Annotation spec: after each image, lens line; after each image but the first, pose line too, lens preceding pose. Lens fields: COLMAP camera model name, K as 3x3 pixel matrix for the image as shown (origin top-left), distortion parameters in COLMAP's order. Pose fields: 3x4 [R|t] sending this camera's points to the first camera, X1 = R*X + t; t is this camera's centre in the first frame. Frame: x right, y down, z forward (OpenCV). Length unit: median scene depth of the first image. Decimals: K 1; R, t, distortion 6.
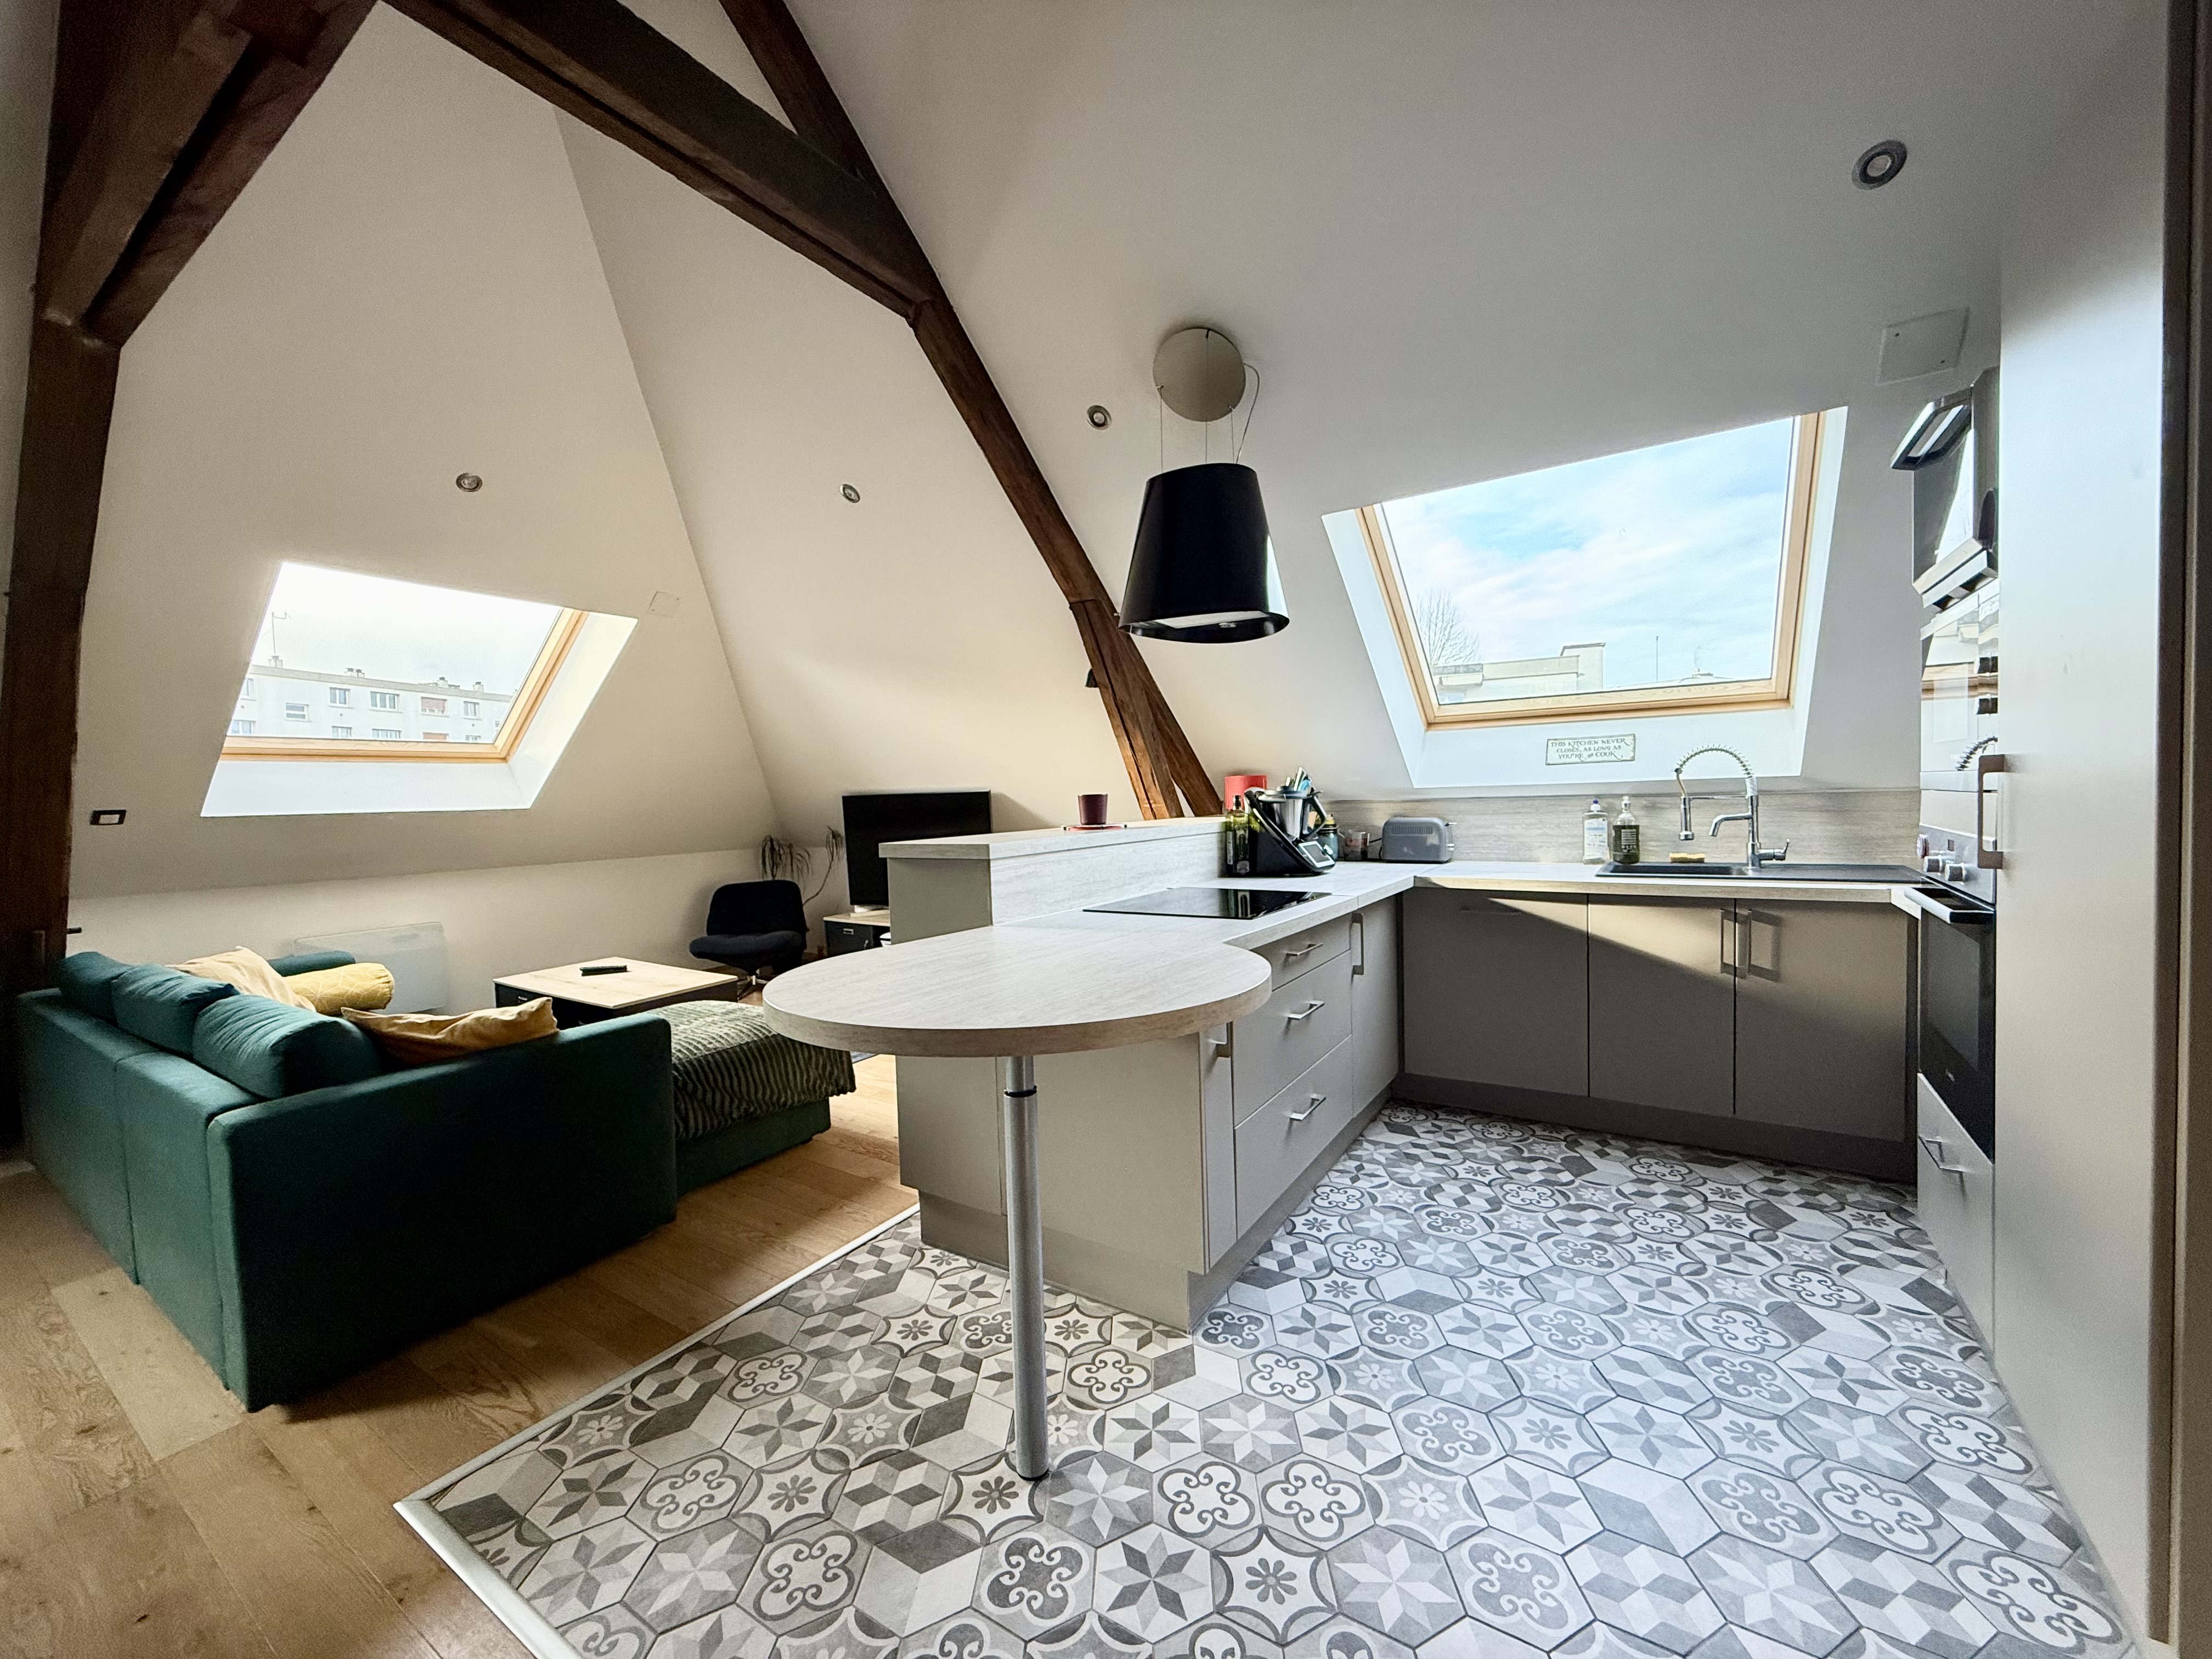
lens RADIAL K [[880.2, 0, 1104.6], [0, 880.2, 828.3], [0, 0, 1]] dist [0.000179, 0.000102]
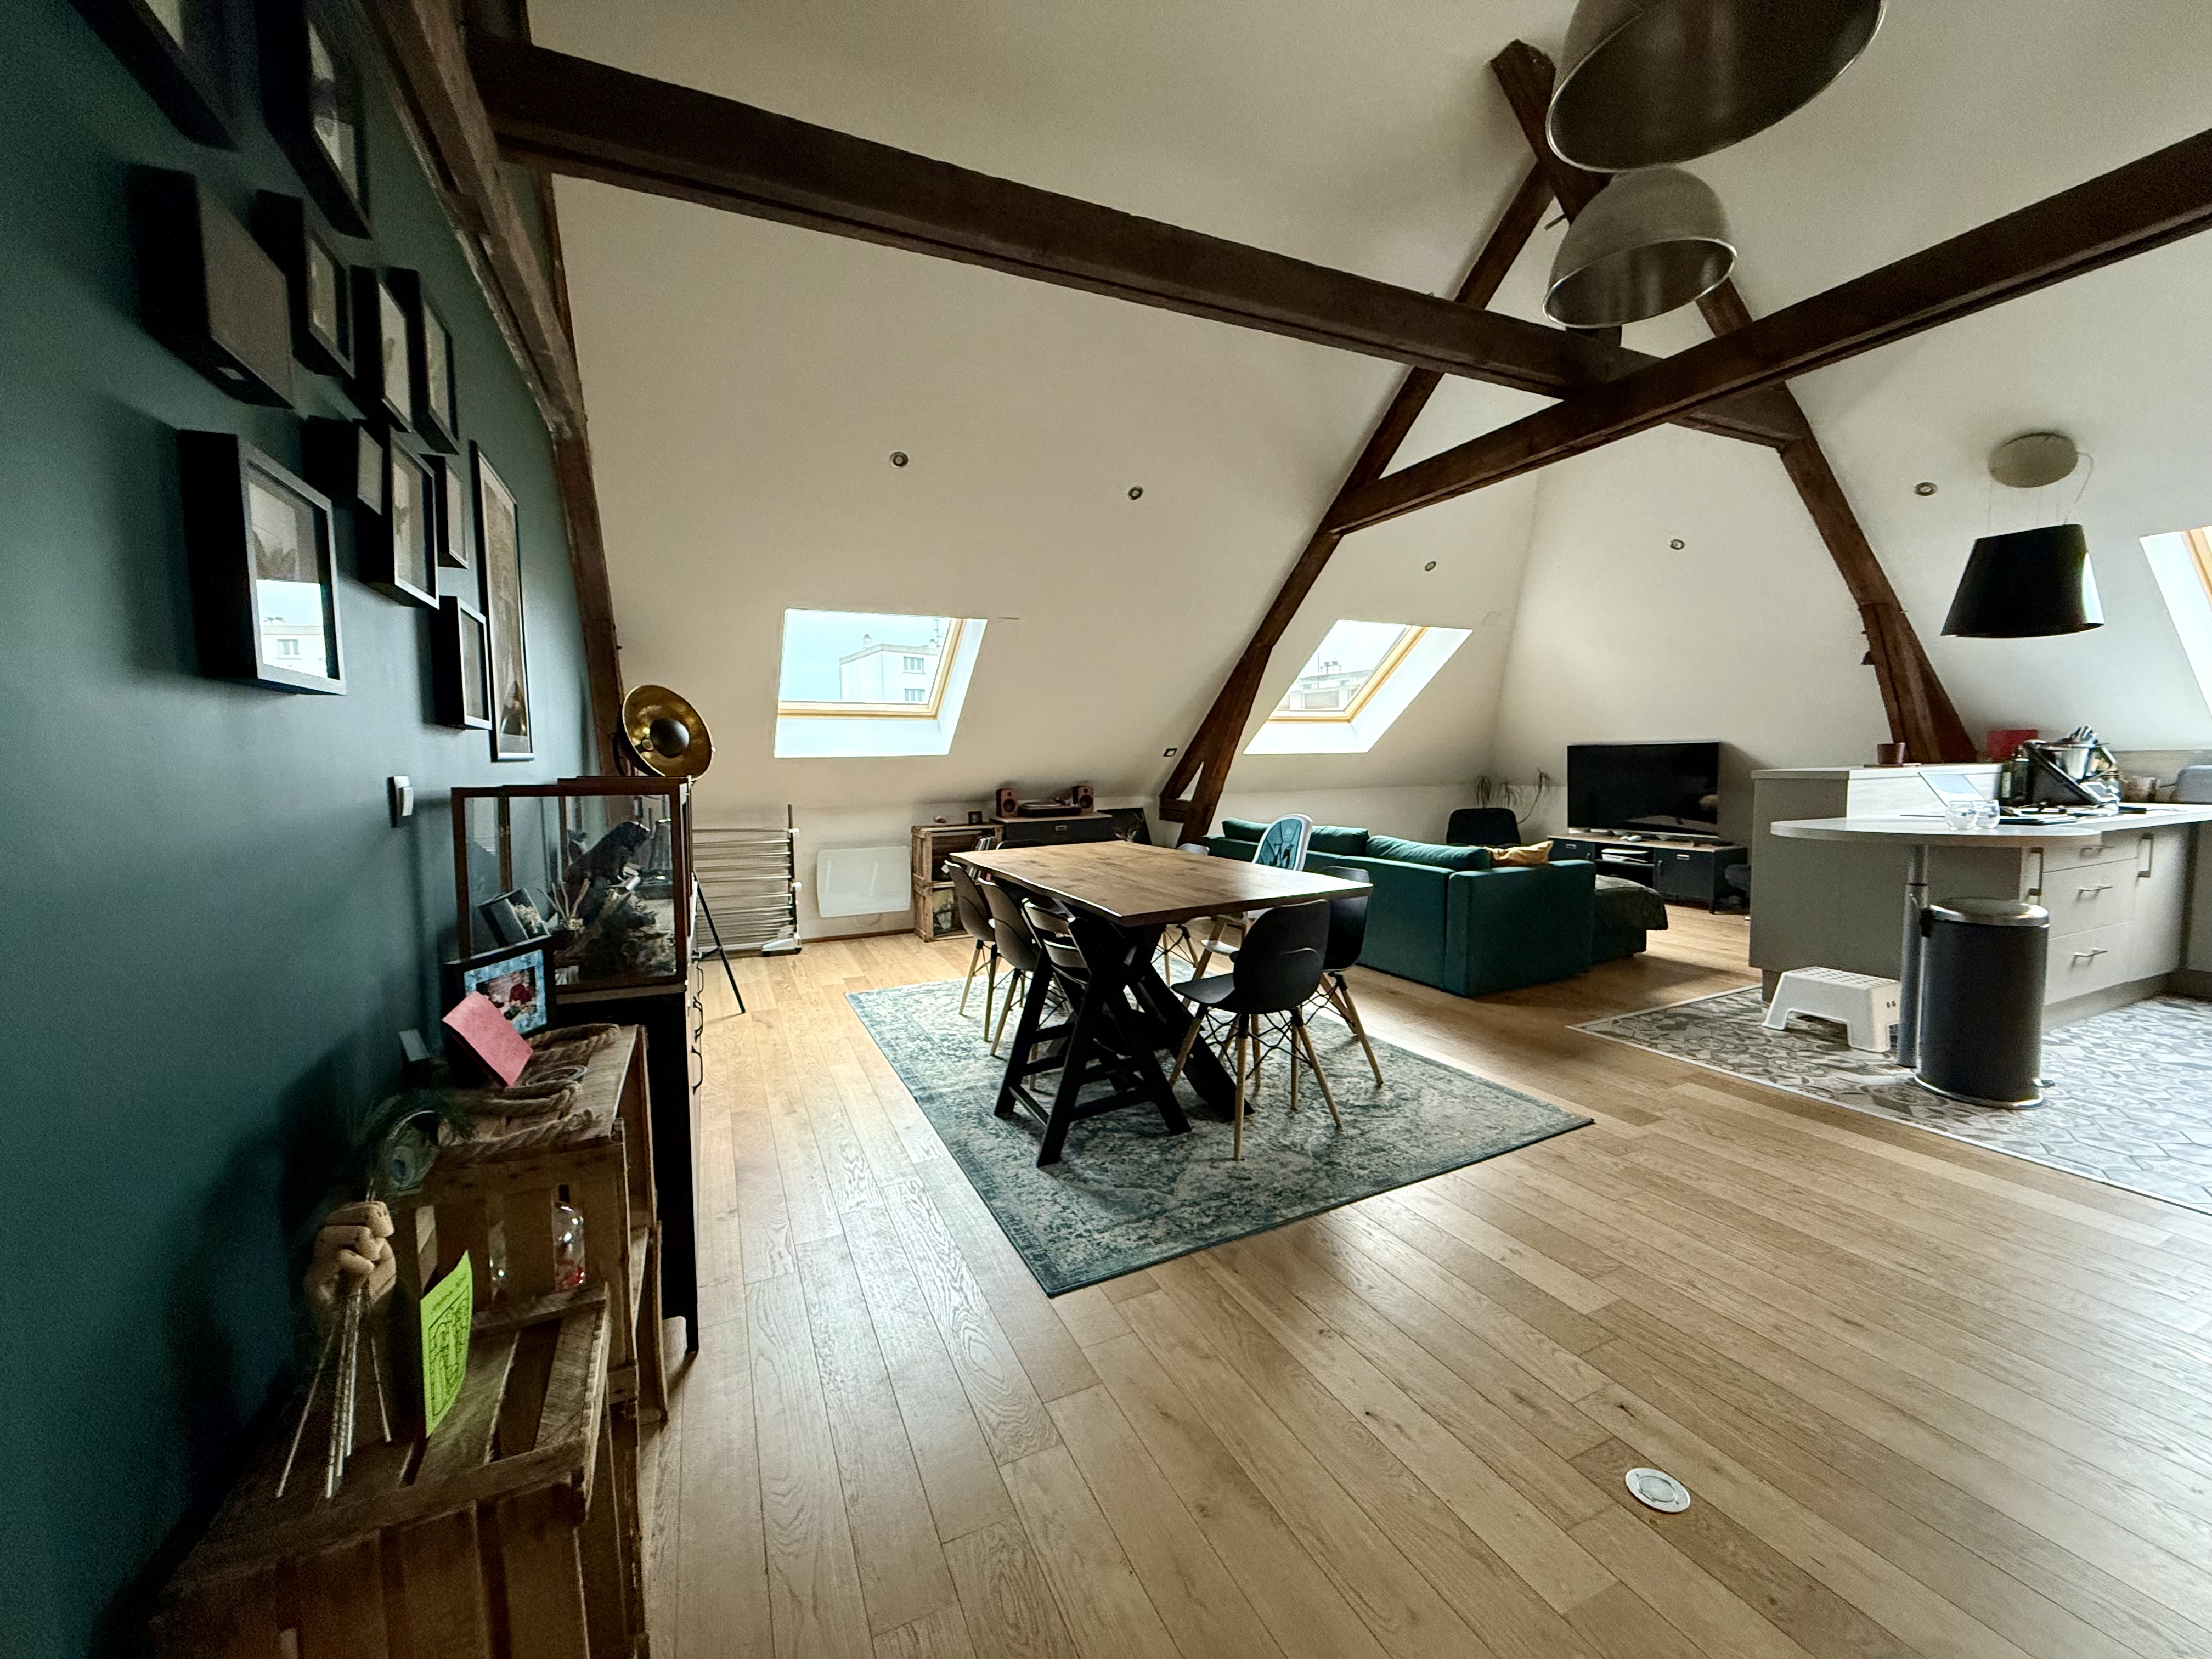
lens RADIAL K [[880.2, 0, 1098.3], [0, 880.2, 828.5], [0, 0, 1]] dist [0.000179, 0.000102]
pose [[0.843204, 0.056828, -0.534582, -0.305529], [-0.027667, 0.997667, 0.062417, 0.044085], [0.536882, -0.037840, 0.842808, -0.879753]]
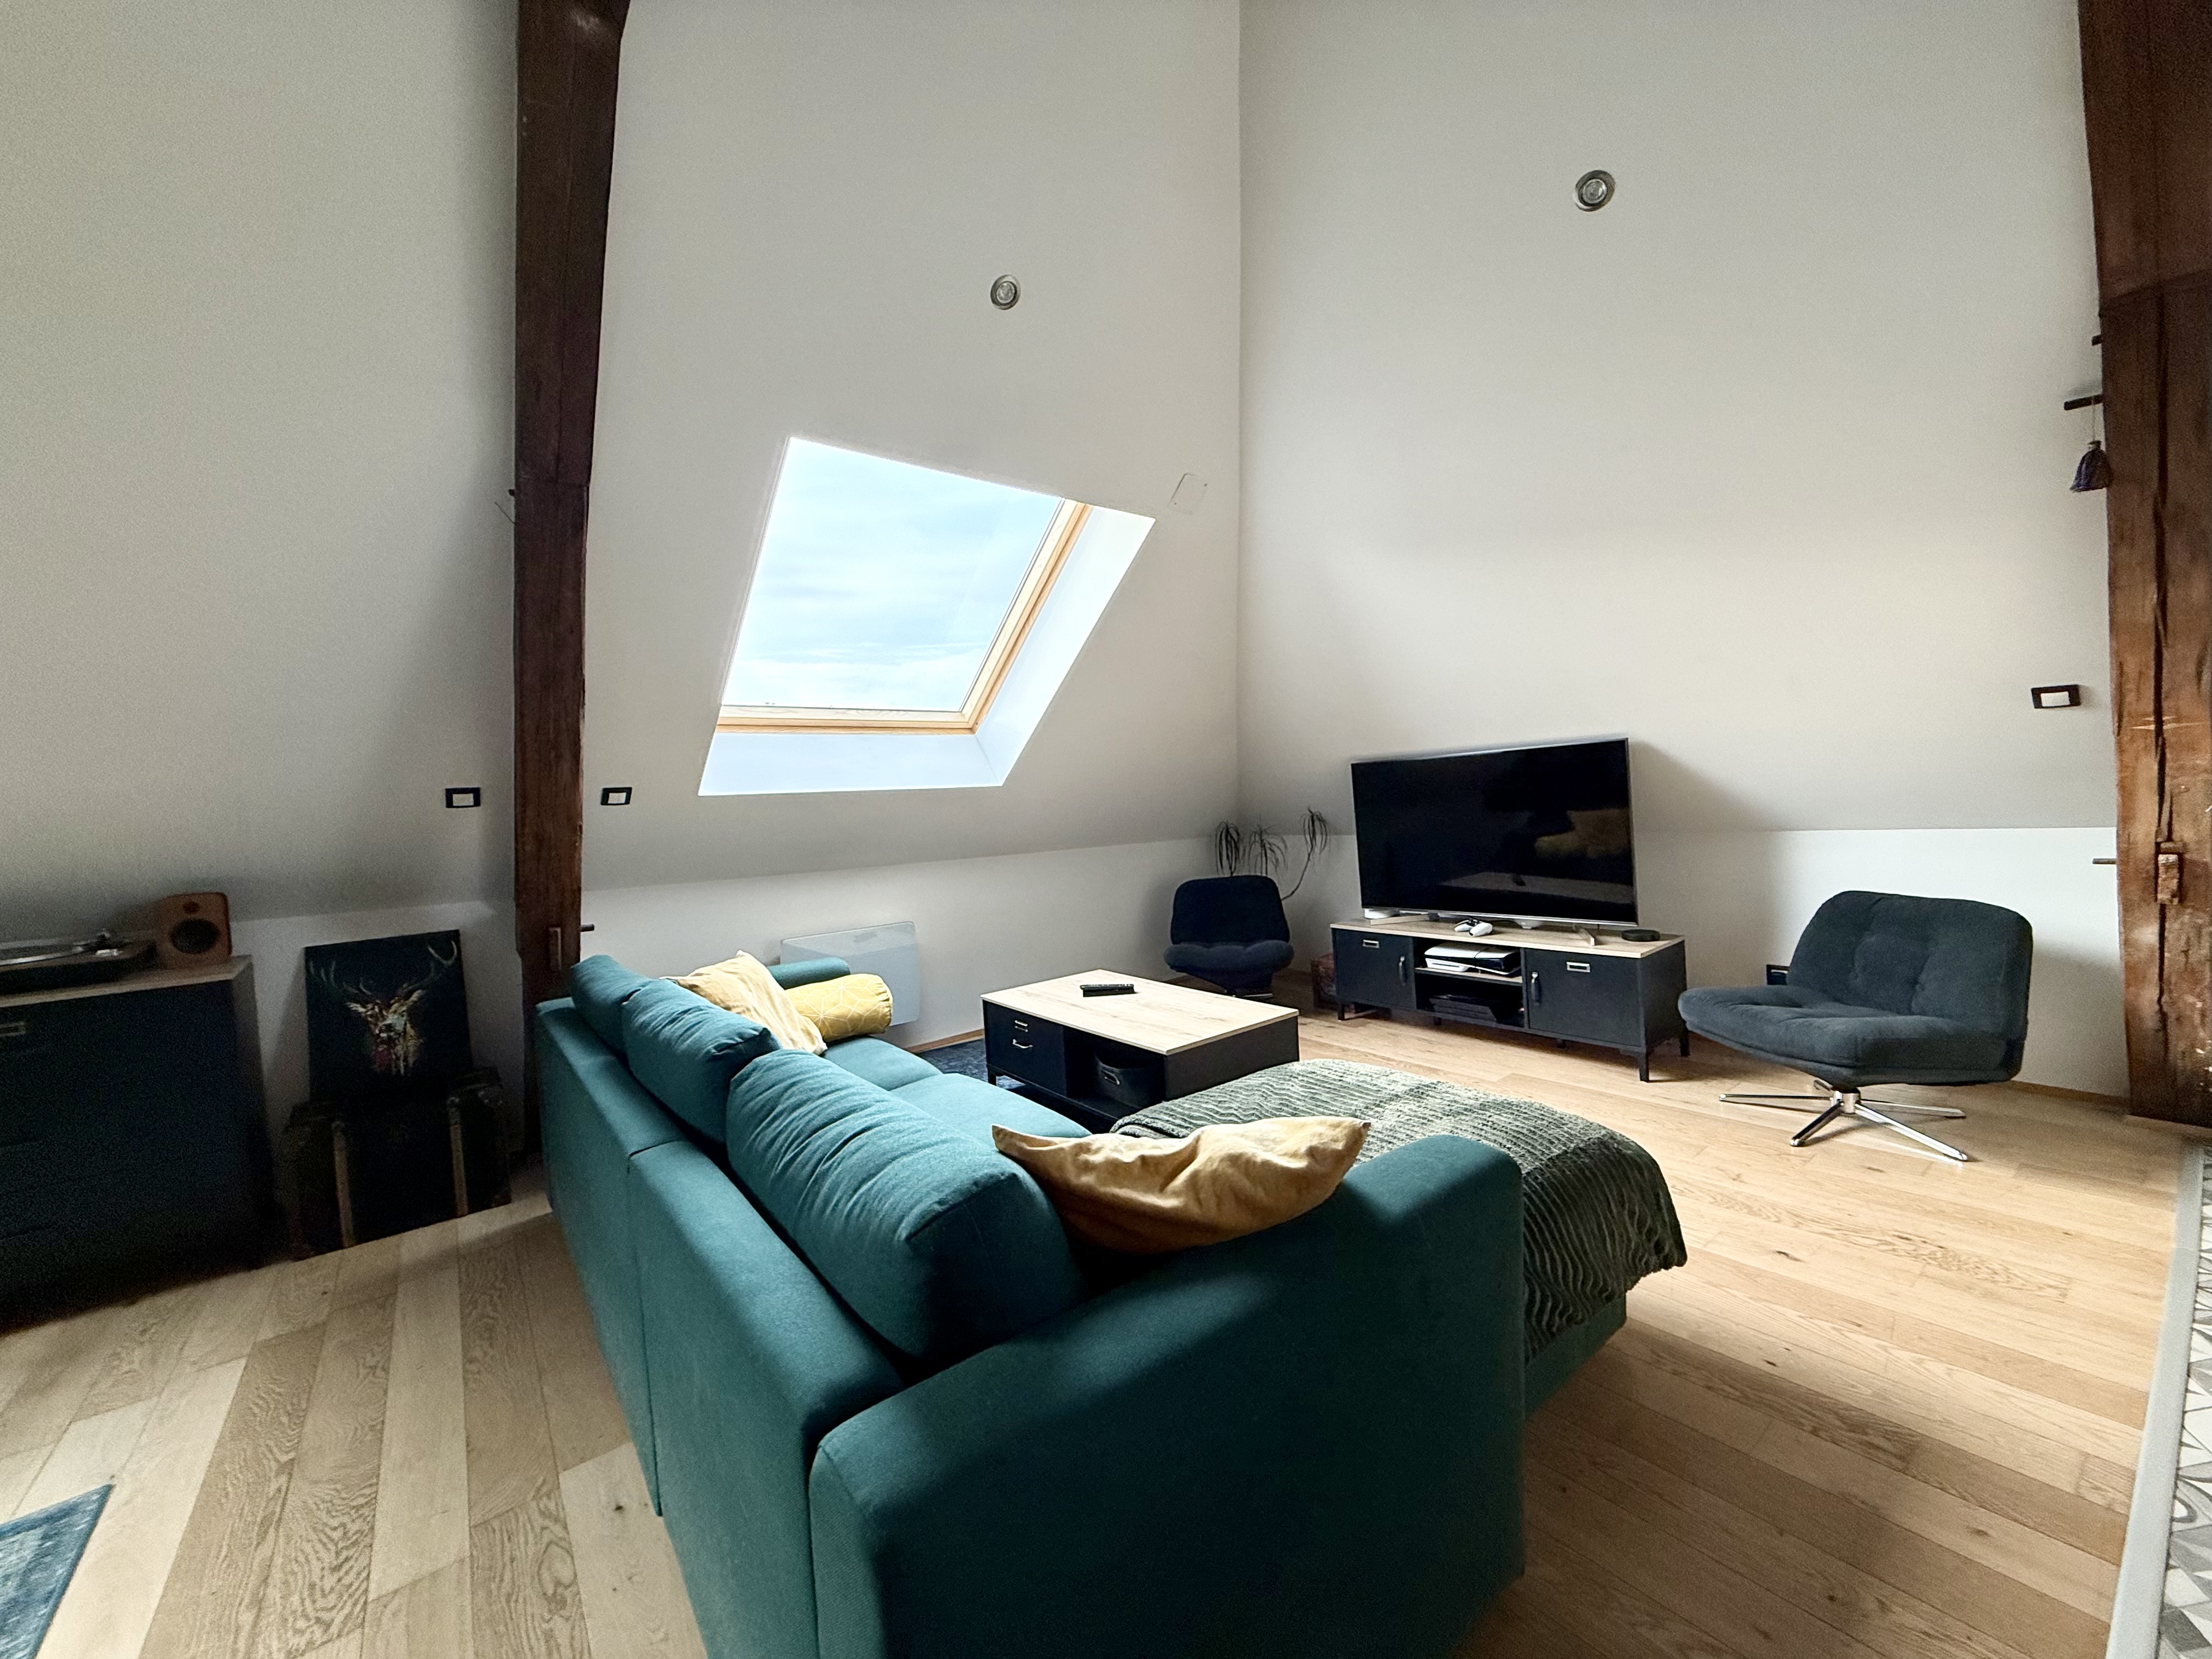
lens RADIAL K [[880.2, 0, 1104.6], [0, 880.2, 824.5], [0, 0, 1]] dist [0.000179, 0.000102]
pose [[0.942150, -0.017364, -0.334743, -0.422815], [0.015932, 0.999848, -0.007026, 0.030456], [0.334814, 0.001286, 0.942283, 0.374298]]
